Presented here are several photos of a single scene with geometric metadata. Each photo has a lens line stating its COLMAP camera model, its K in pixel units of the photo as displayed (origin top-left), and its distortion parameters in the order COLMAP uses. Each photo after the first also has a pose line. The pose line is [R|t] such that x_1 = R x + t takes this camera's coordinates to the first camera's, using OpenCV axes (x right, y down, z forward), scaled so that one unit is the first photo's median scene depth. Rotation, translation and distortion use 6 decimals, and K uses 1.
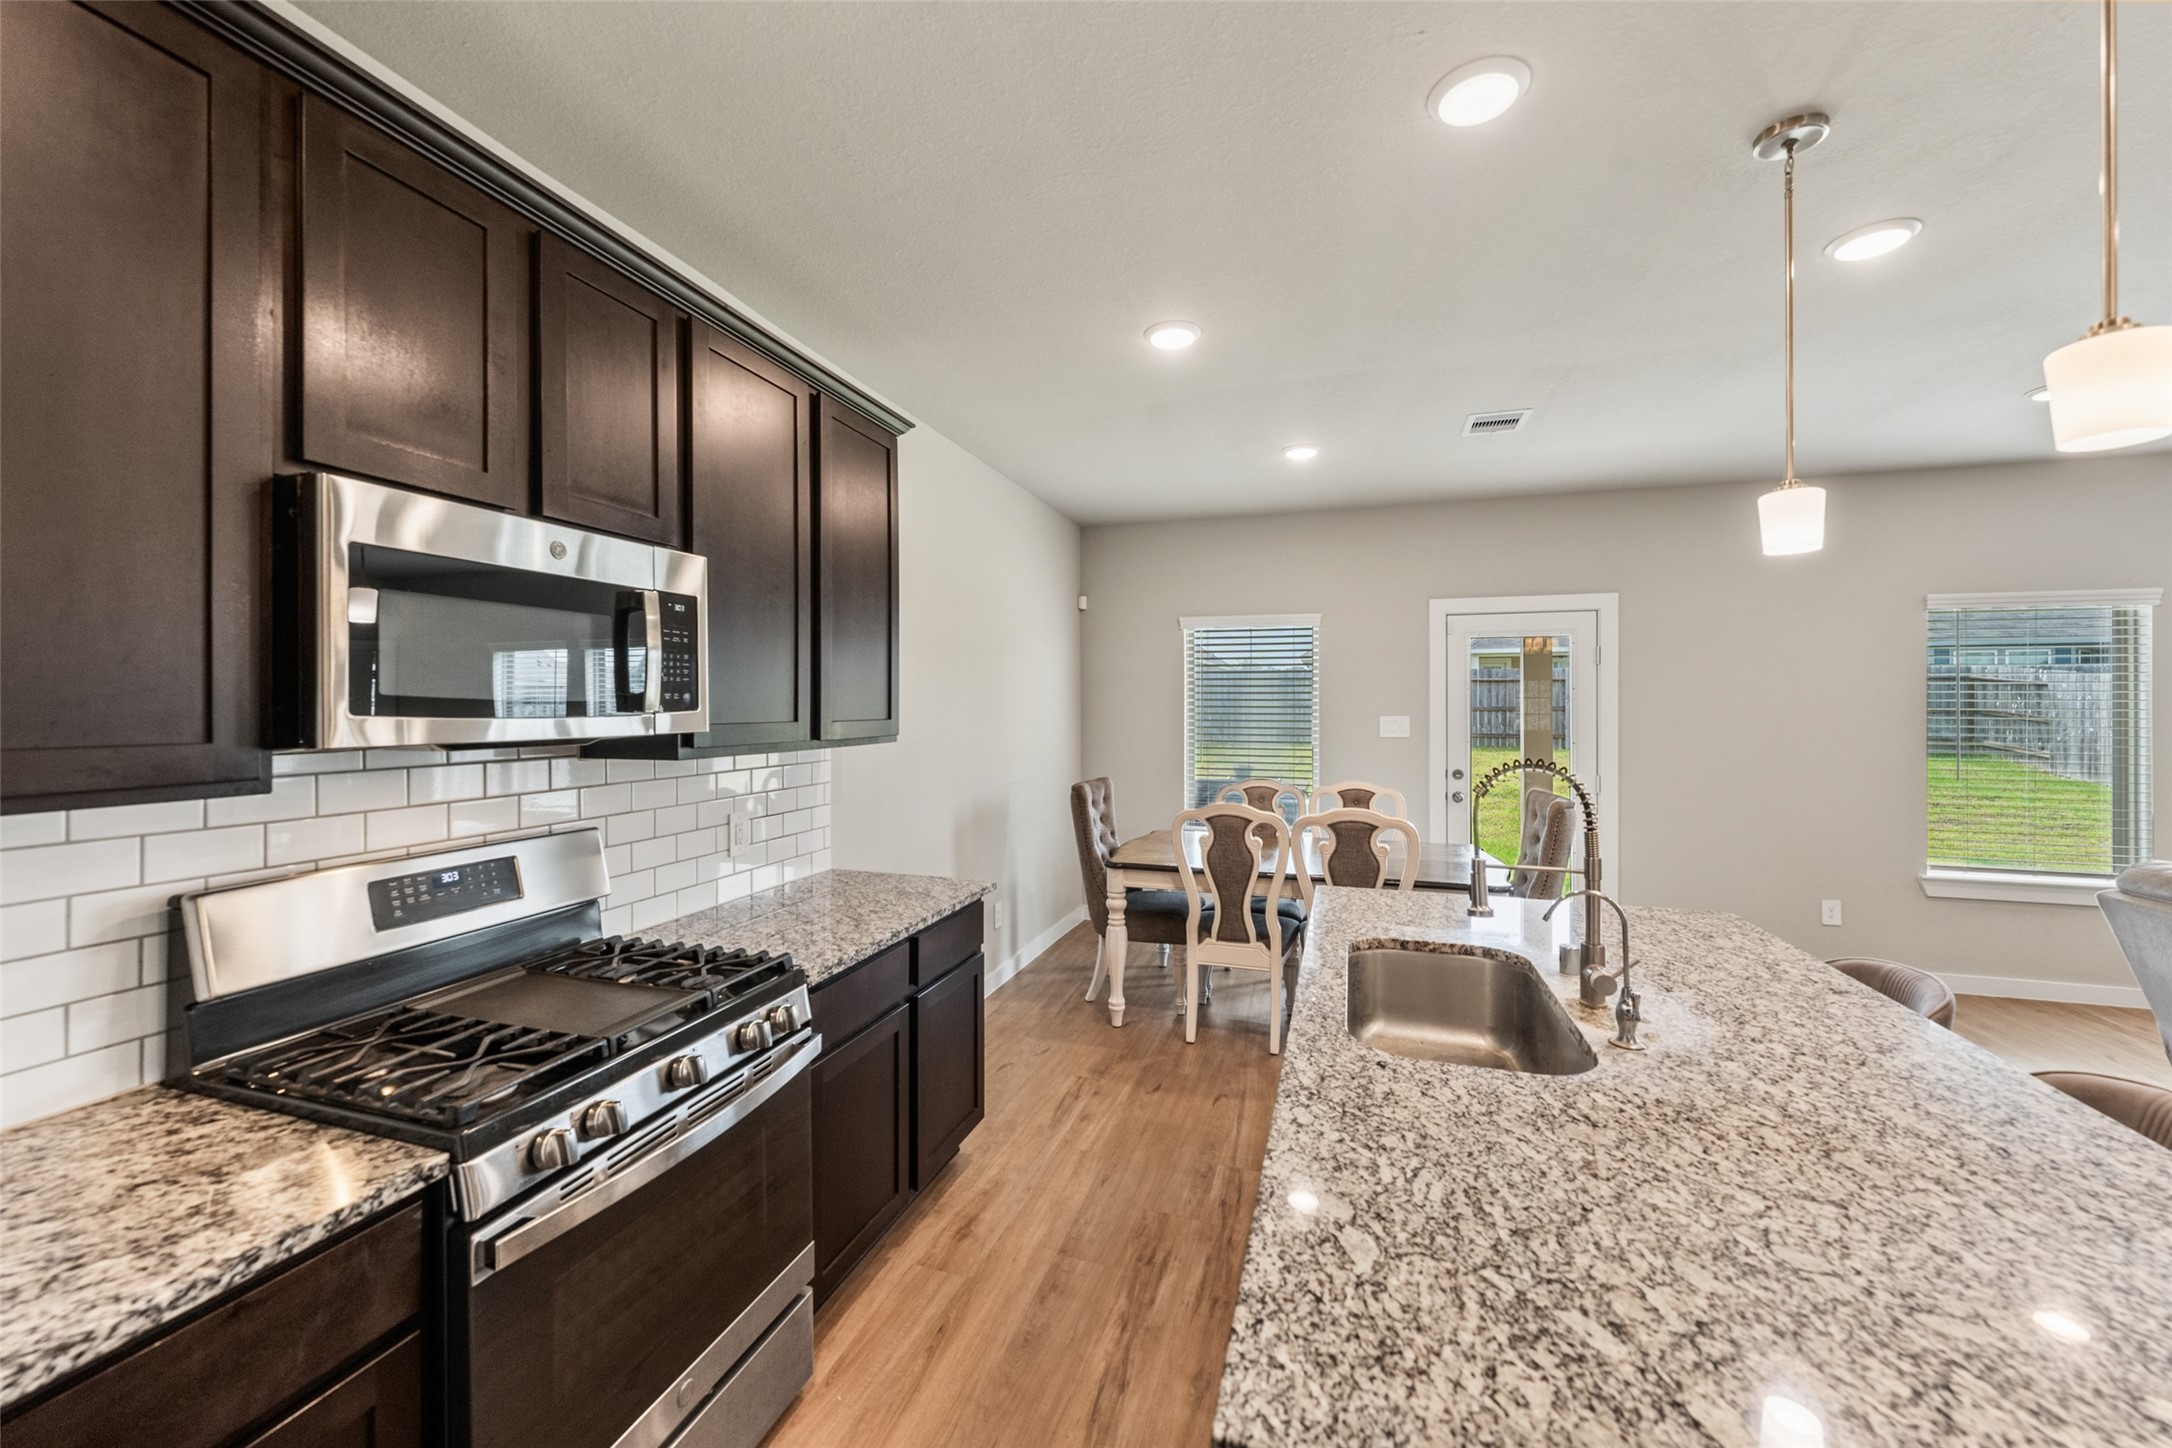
lens RADIAL K [[819.2, 0, 1072.9], [0, 819.2, 720.3], [0, 0, 1]] dist [-0.000234, -0.000220]
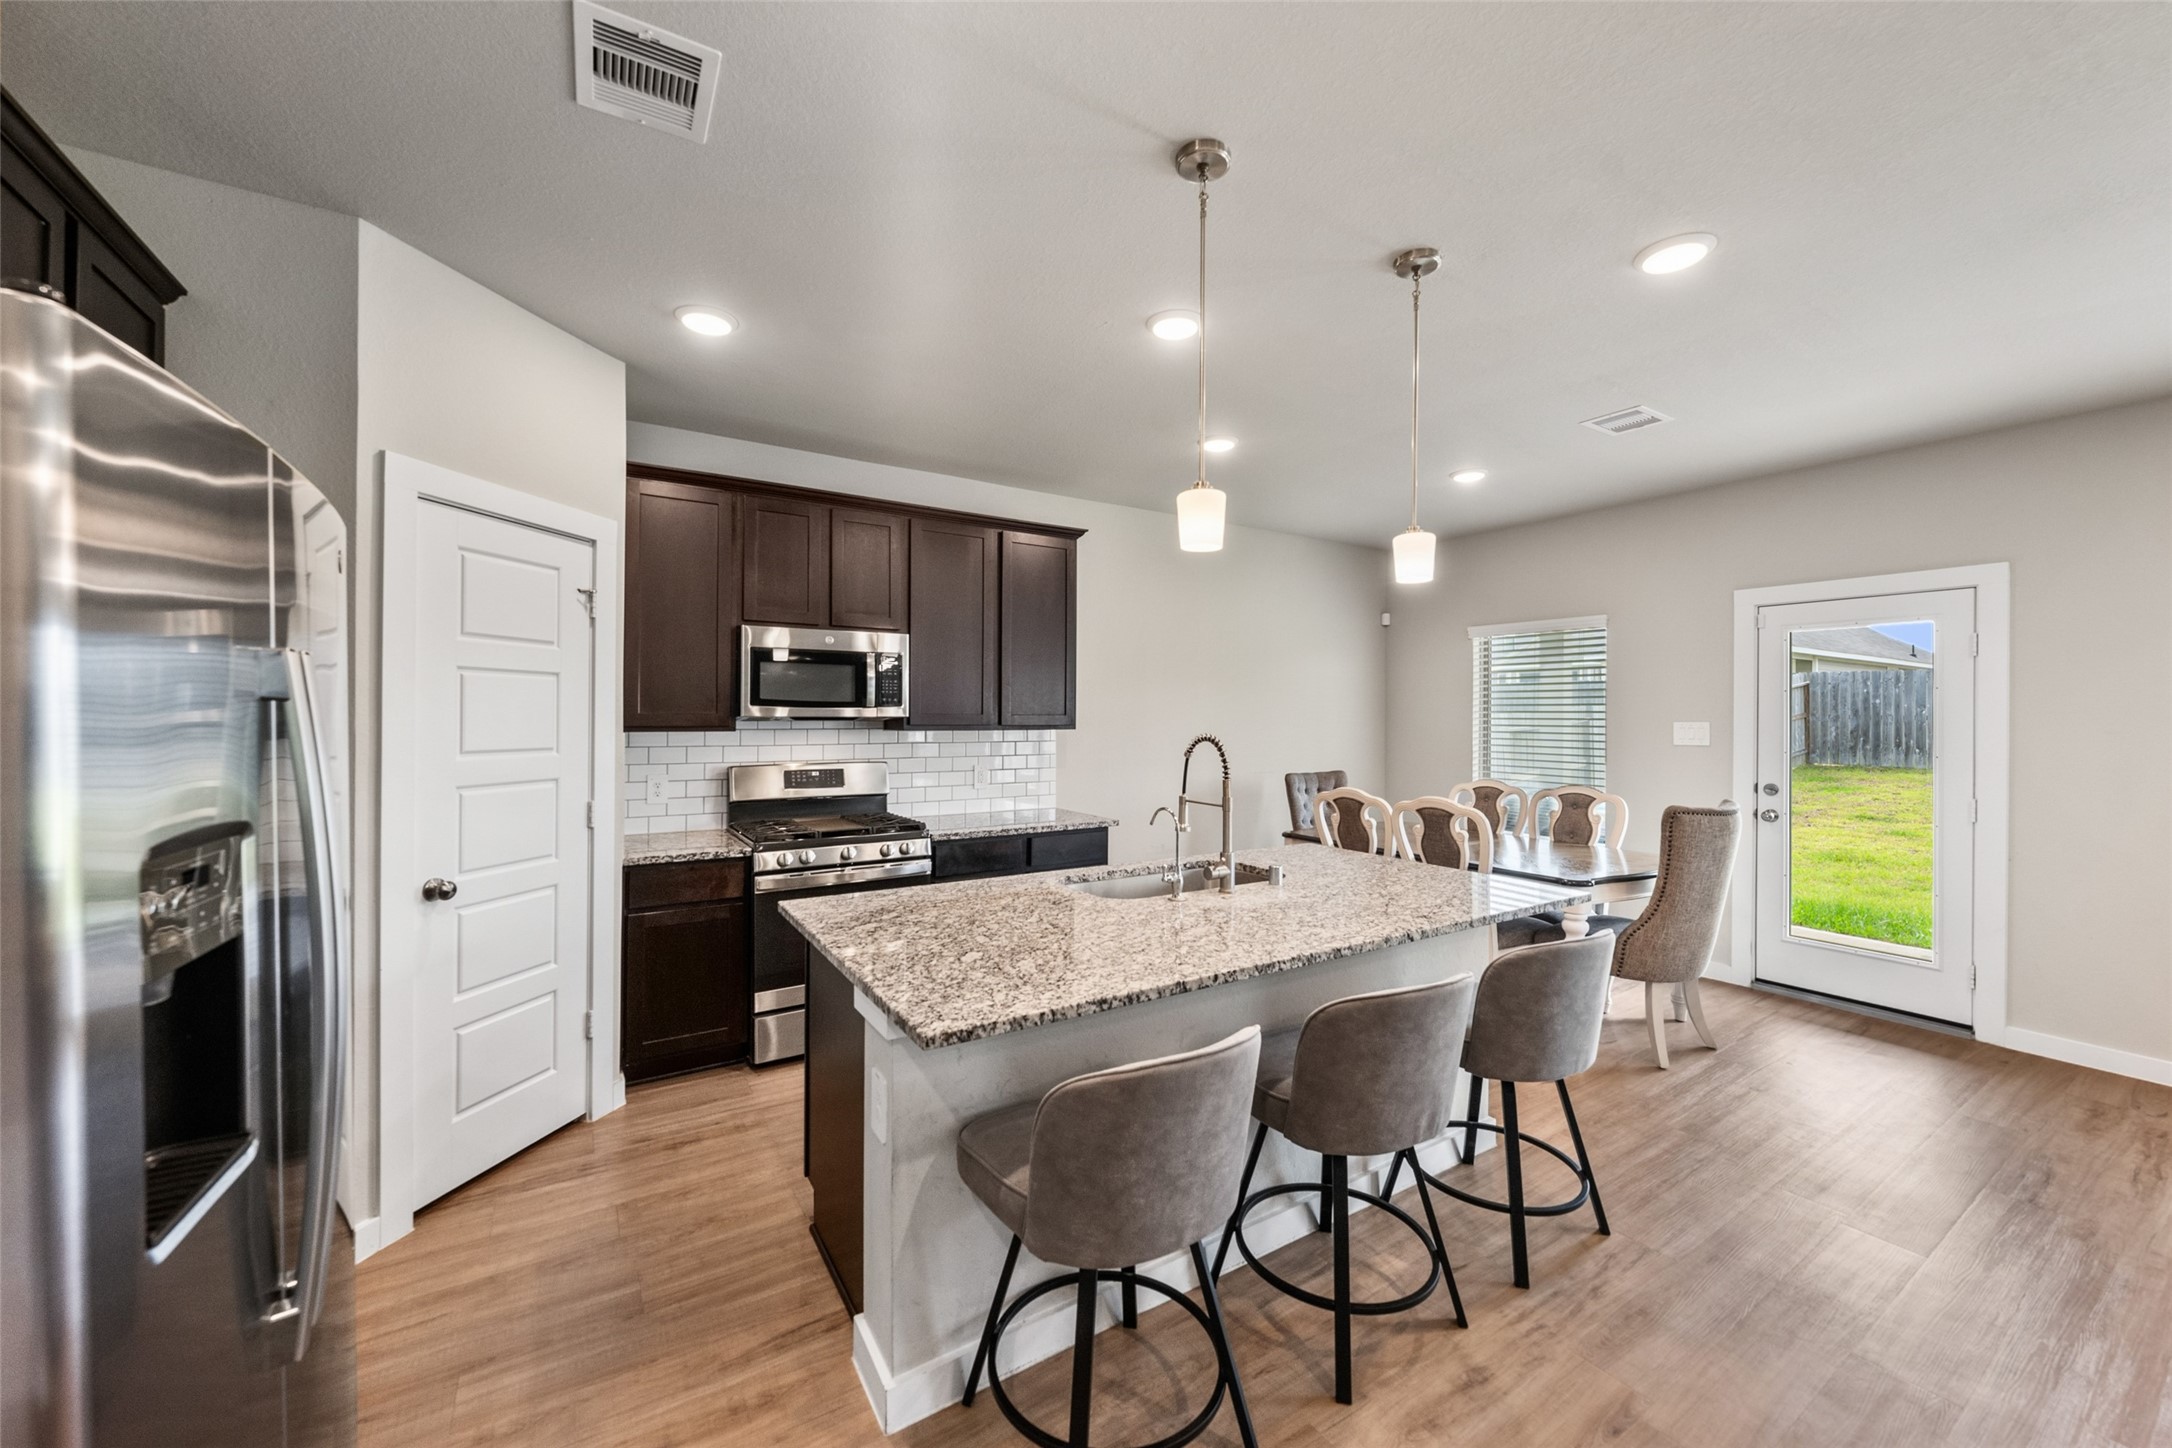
lens RADIAL K [[819.2, 0, 1105.7], [0, 819.2, 719.9], [0, 0, 1]] dist [-0.000234, -0.000220]
pose [[0.778781, 0.006210, -0.627265, 1.353095], [-0.016583, 0.999805, -0.010690, 0.038941], [0.627077, 0.018727, 0.778732, -0.345164]]
